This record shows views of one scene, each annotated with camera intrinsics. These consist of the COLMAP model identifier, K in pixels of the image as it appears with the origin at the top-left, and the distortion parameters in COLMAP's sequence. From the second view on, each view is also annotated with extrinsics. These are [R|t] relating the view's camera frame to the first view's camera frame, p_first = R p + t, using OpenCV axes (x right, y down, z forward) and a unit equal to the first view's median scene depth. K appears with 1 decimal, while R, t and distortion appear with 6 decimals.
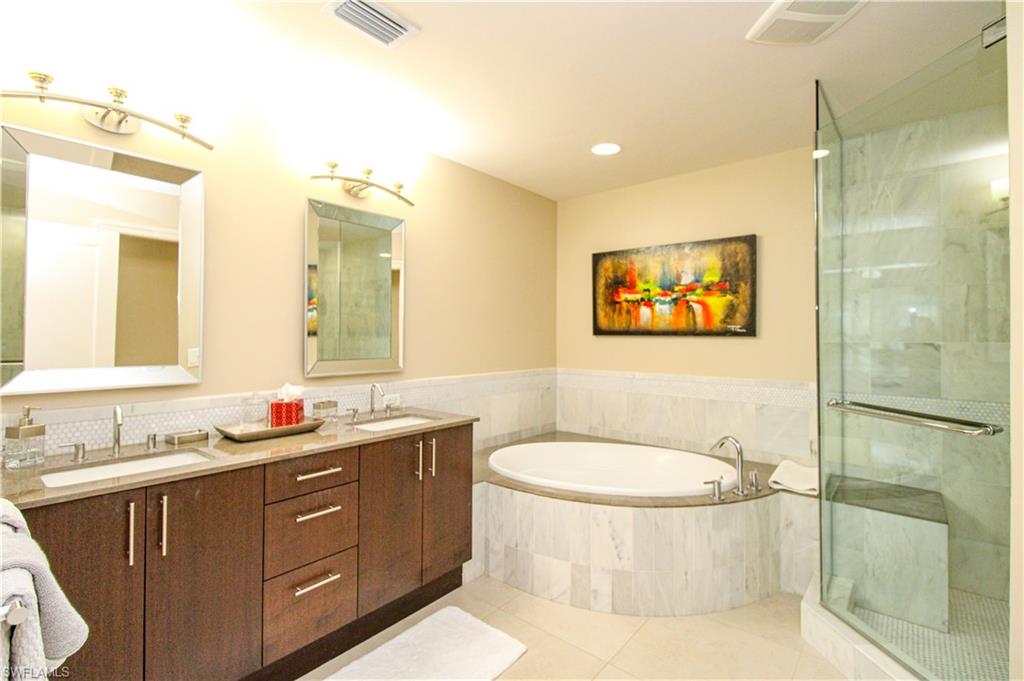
lens RADIAL K [[468.8, 0, 513.2], [0, 468.8, 324.2], [0, 0, 1]] dist [0.001262, -0.013425]
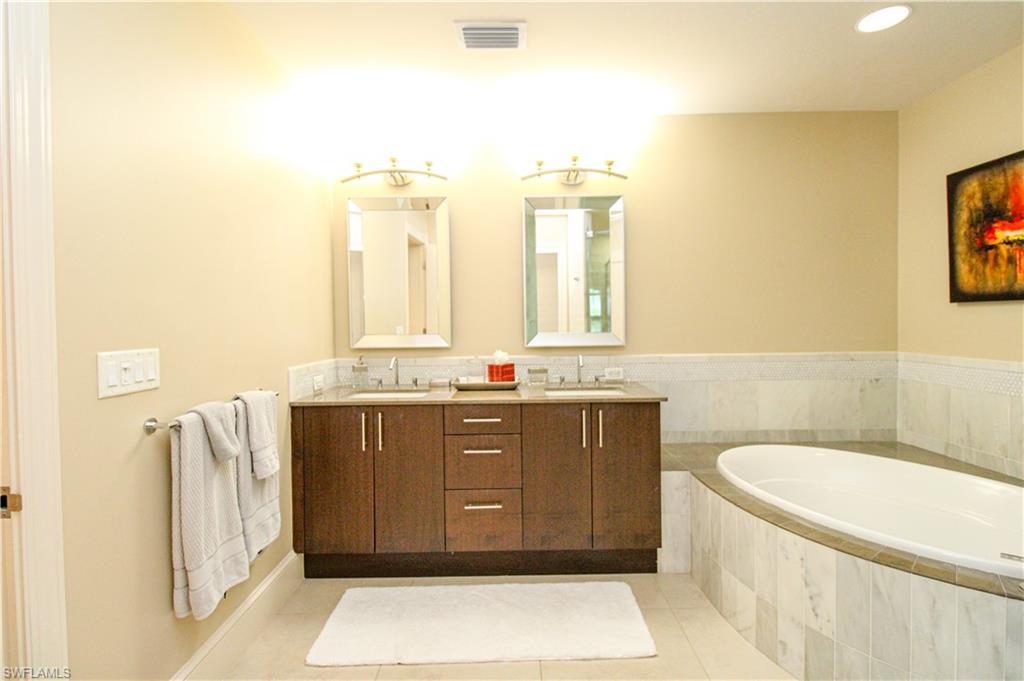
lens RADIAL K [[468.8, 0, 513.2], [0, 468.8, 324.2], [0, 0, 1]] dist [0.001262, -0.013425]
pose [[0.628781, -0.010104, -0.777517, 0.428500], [0.036738, 0.999185, 0.016726, 0.030483], [0.776714, -0.039081, 0.628640, 0.195194]]
